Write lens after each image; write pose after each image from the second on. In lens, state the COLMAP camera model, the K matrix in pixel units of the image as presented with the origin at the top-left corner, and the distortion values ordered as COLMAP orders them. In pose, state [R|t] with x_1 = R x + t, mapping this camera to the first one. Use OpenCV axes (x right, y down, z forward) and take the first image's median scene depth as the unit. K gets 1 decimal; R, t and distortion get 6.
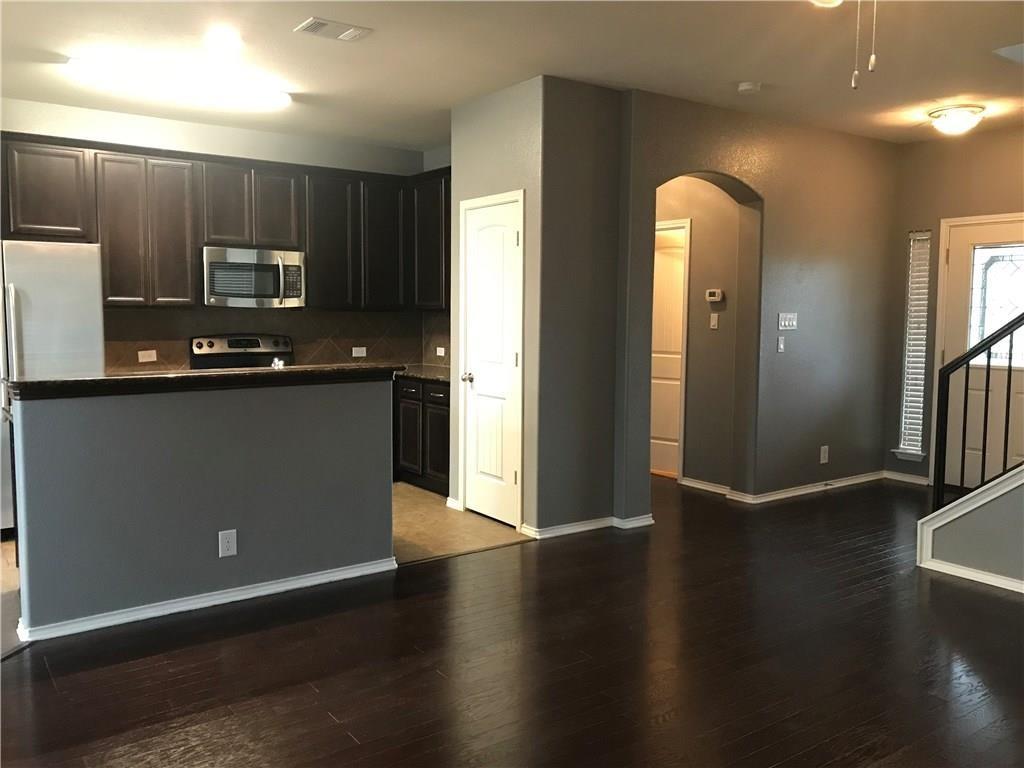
lens RADIAL K [[850.4, 0, 510.3], [0, 850.4, 384.1], [0, 0, 1]] dist [0.034199, -0.024877]
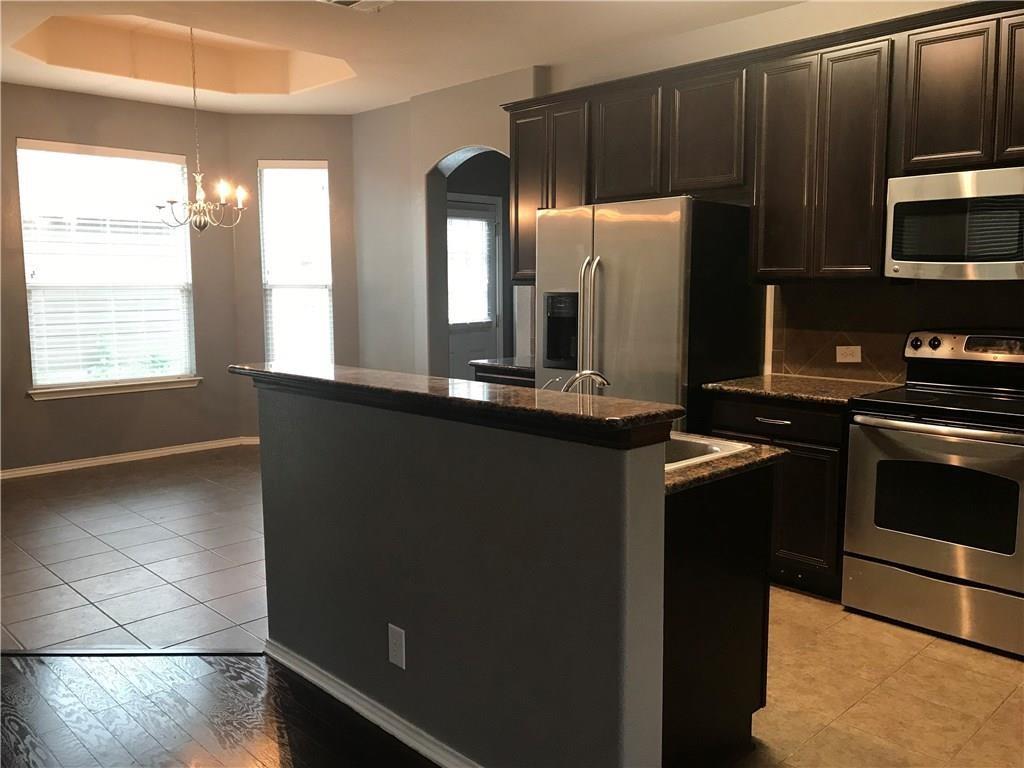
lens RADIAL K [[850.4, 0, 511.2], [0, 850.4, 379.9], [0, 0, 1]] dist [0.034199, -0.024877]
pose [[0.147771, 0.113130, -0.982530, 0.185243], [-0.079258, 0.991596, 0.102253, -0.058436], [0.985841, 0.062763, 0.155495, 0.617381]]
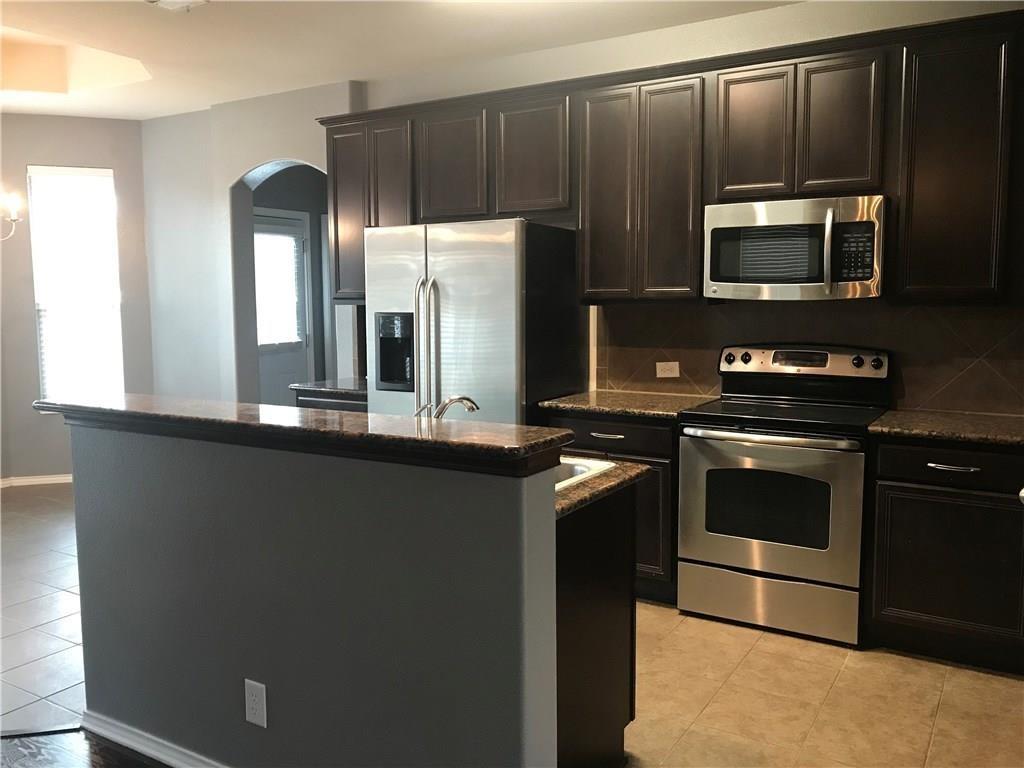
lens RADIAL K [[850.4, 0, 512.5], [0, 850.4, 380.3], [0, 0, 1]] dist [0.034199, -0.024877]
pose [[0.385948, 0.086824, -0.918426, 0.168503], [-0.071197, 0.995395, 0.064181, -0.058330], [0.919769, 0.040618, 0.390352, 0.592603]]
